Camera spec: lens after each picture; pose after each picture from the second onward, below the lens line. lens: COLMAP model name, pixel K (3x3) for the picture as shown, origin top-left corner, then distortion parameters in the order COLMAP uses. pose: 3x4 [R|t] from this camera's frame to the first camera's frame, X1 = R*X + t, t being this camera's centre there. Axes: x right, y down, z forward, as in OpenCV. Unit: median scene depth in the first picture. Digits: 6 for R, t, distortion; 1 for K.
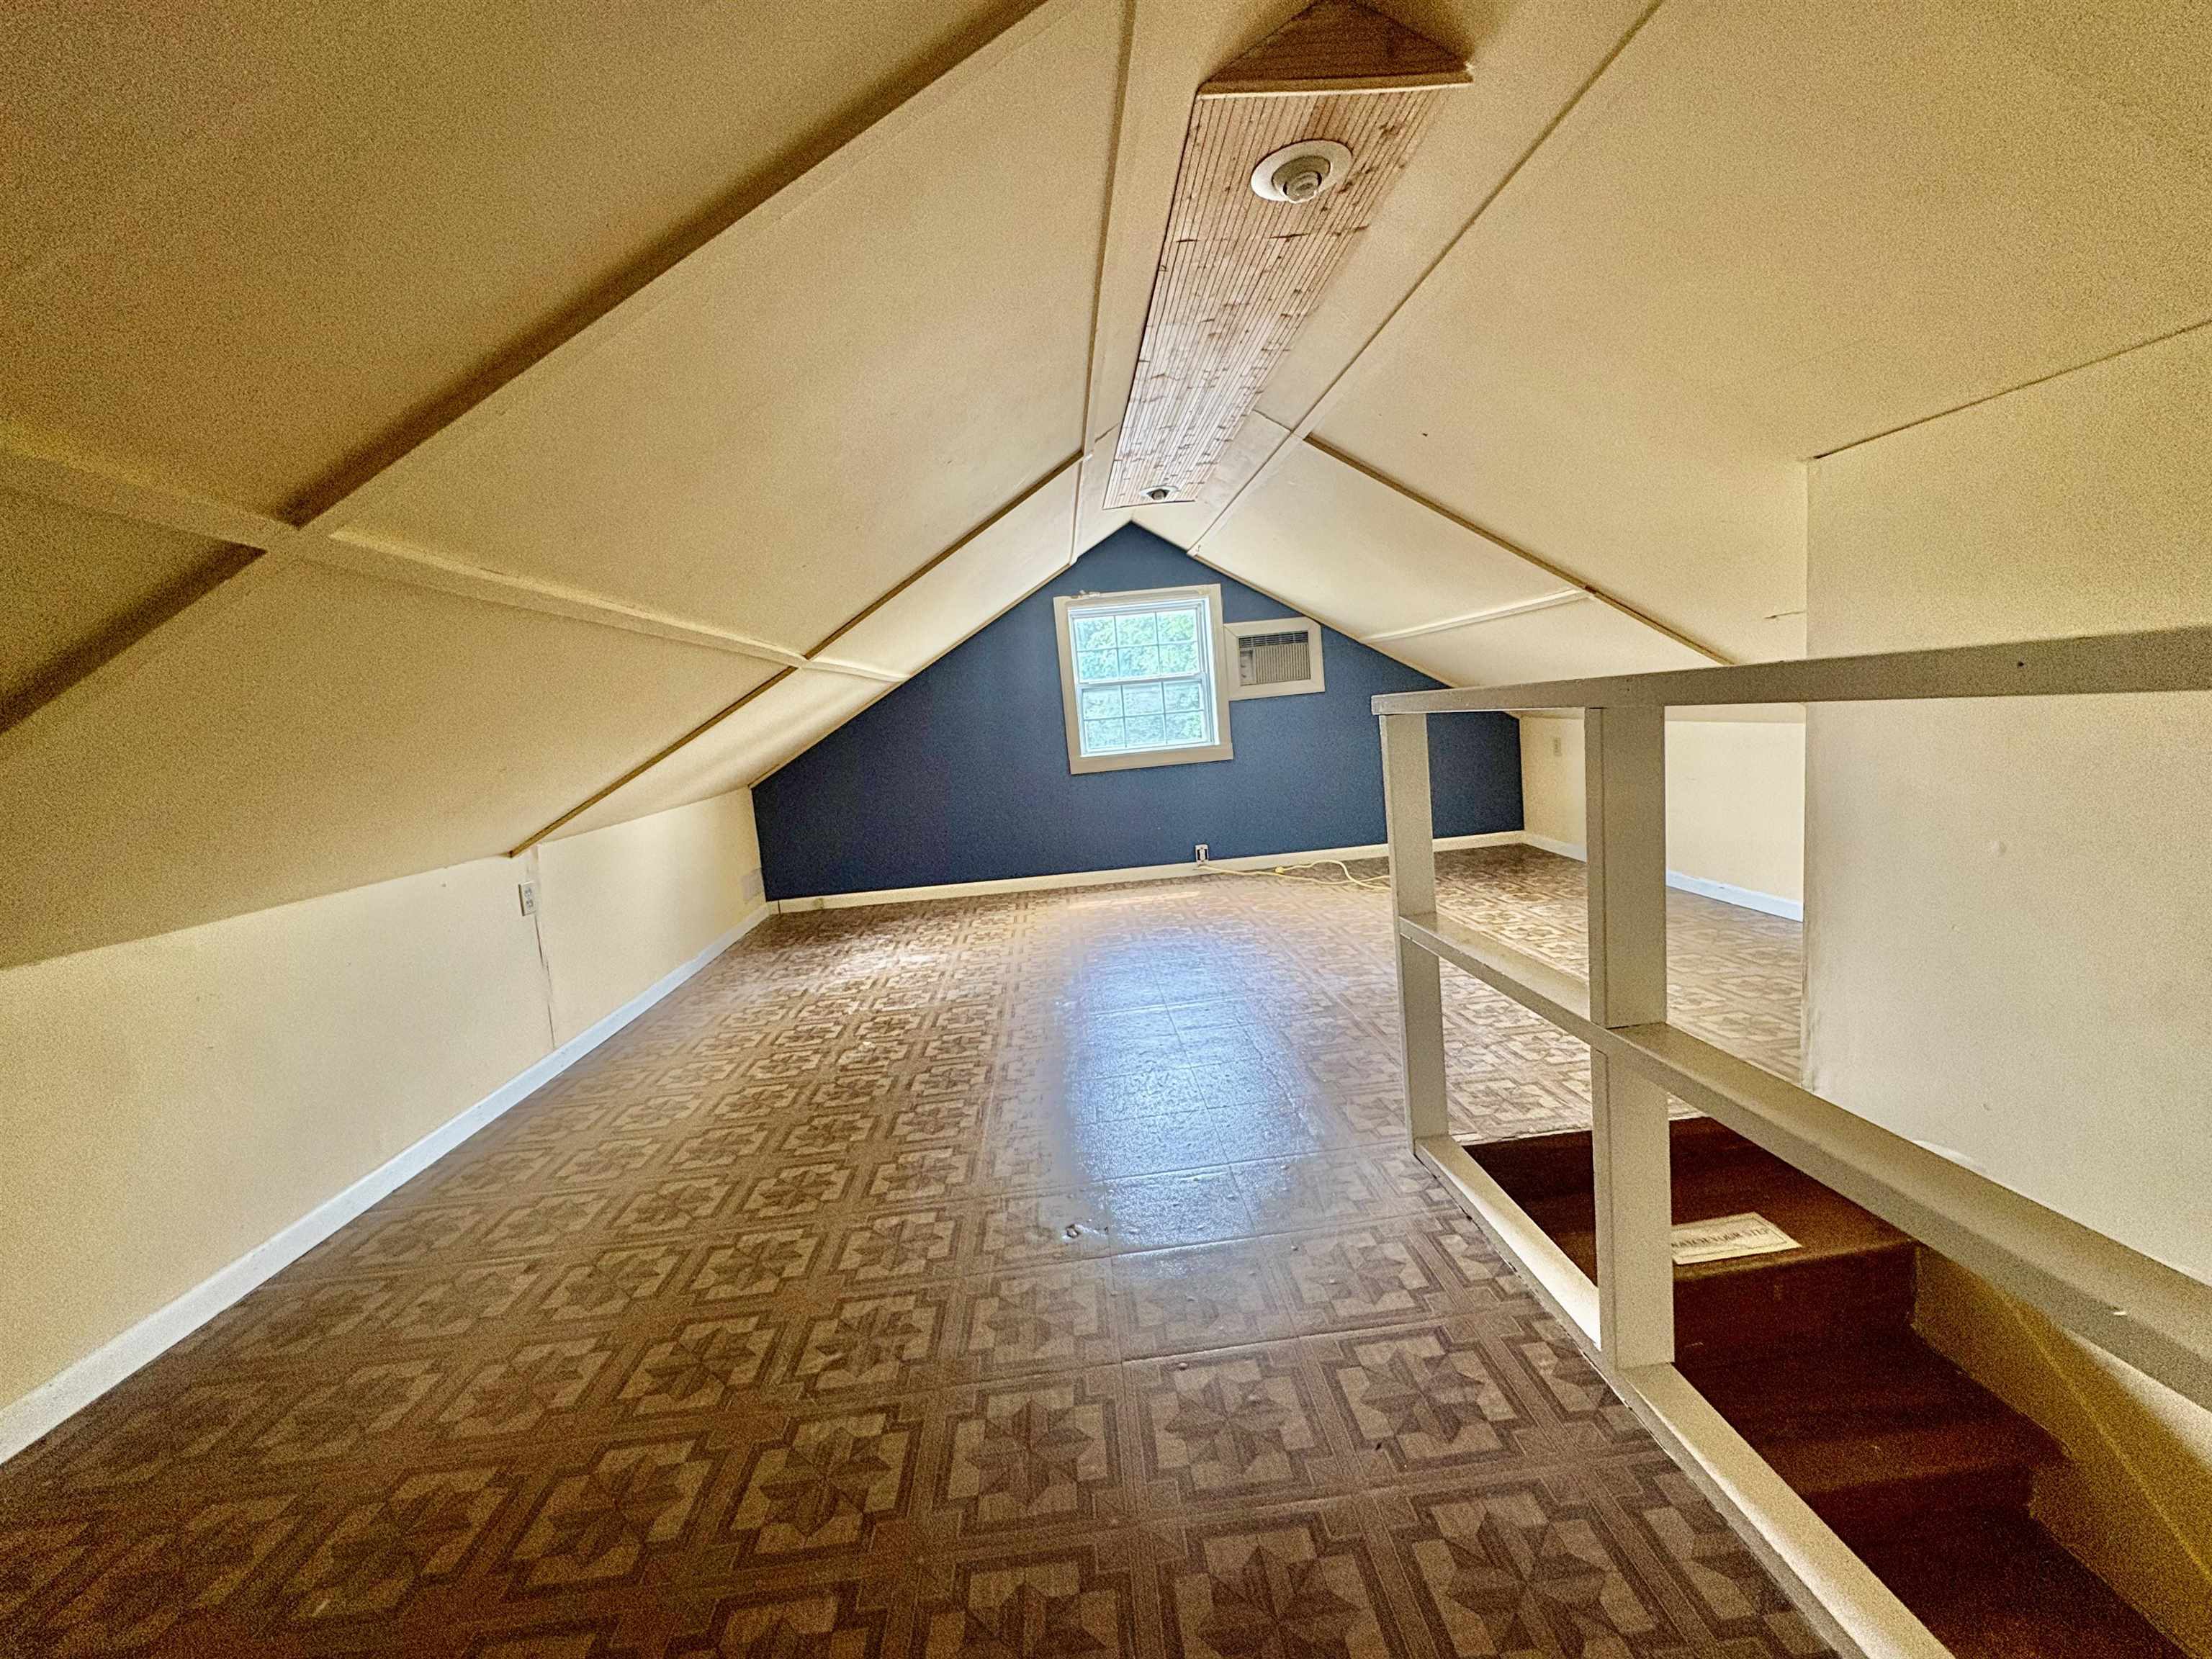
lens RADIAL K [[879.9, 0, 1105.0], [0, 879.9, 830.4], [0, 0, 1]] dist [-0.001042, 0.000400]
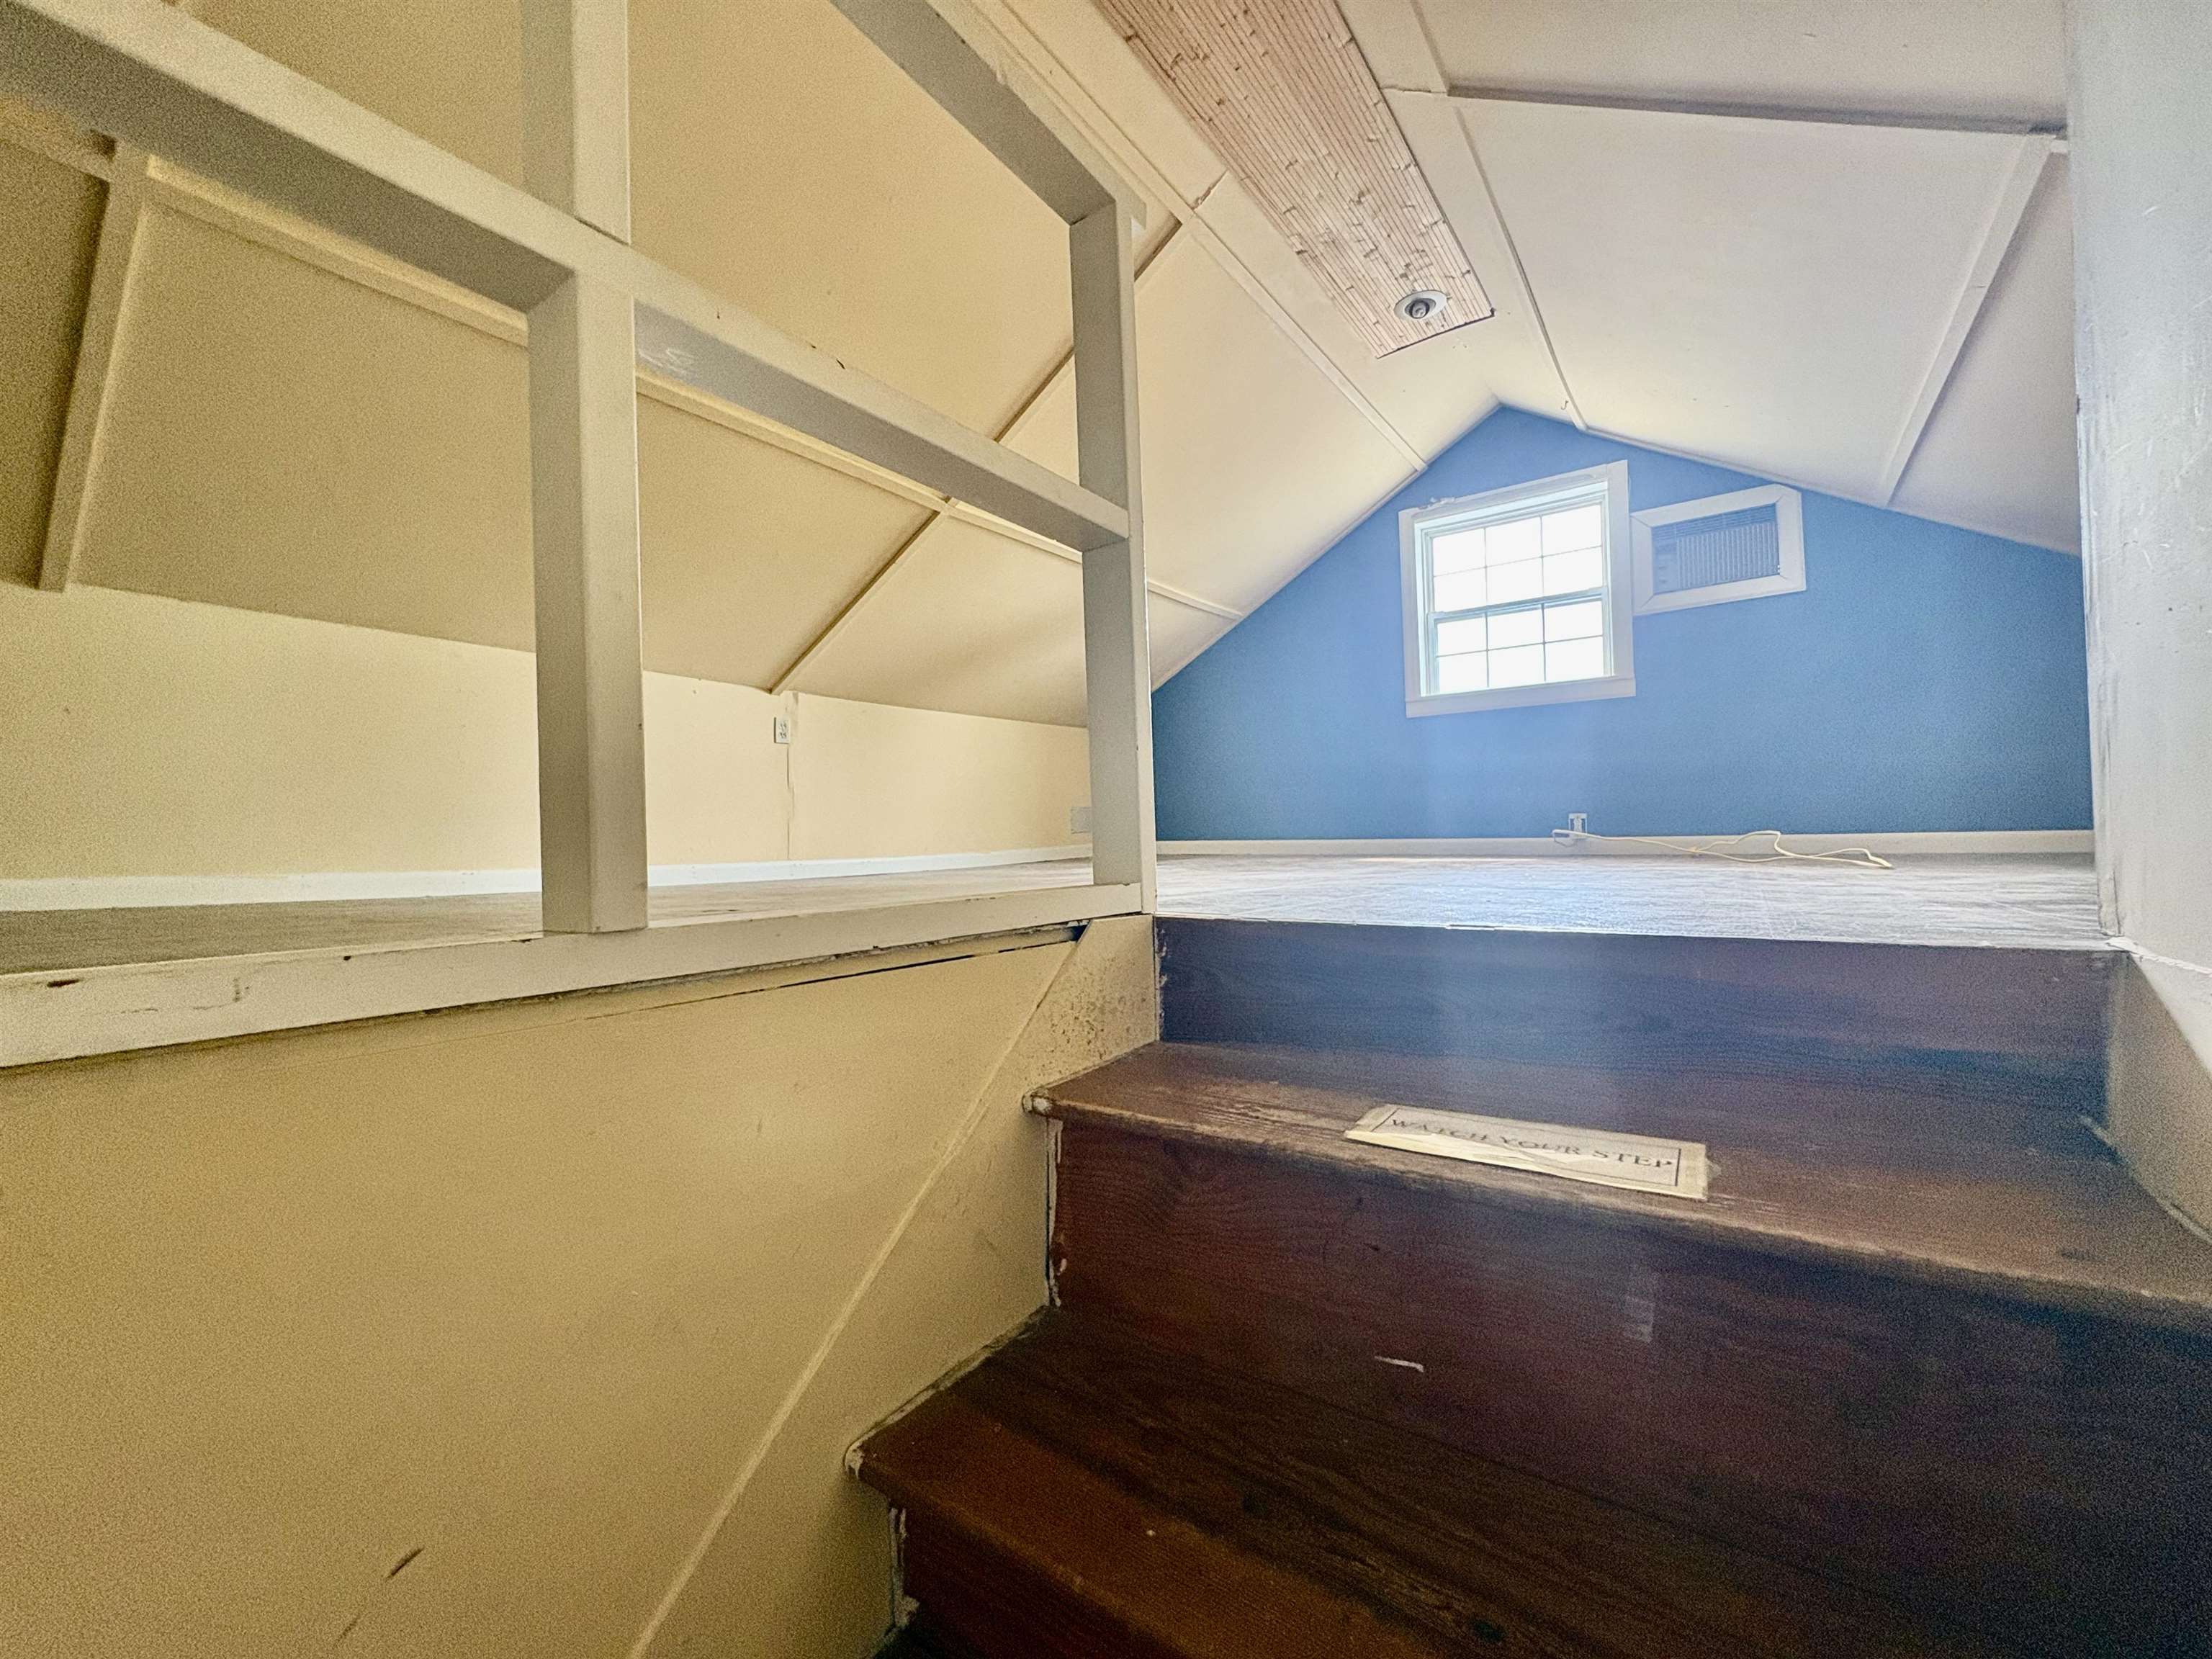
lens RADIAL K [[879.9, 0, 1105.0], [0, 879.9, 830.4], [0, 0, 1]] dist [-0.001042, 0.000400]
pose [[0.770501, 0.063899, -0.634228, 0.279717], [-0.130344, 0.989733, -0.058635, 0.129404], [0.623970, 0.127846, 0.770919, 0.190909]]
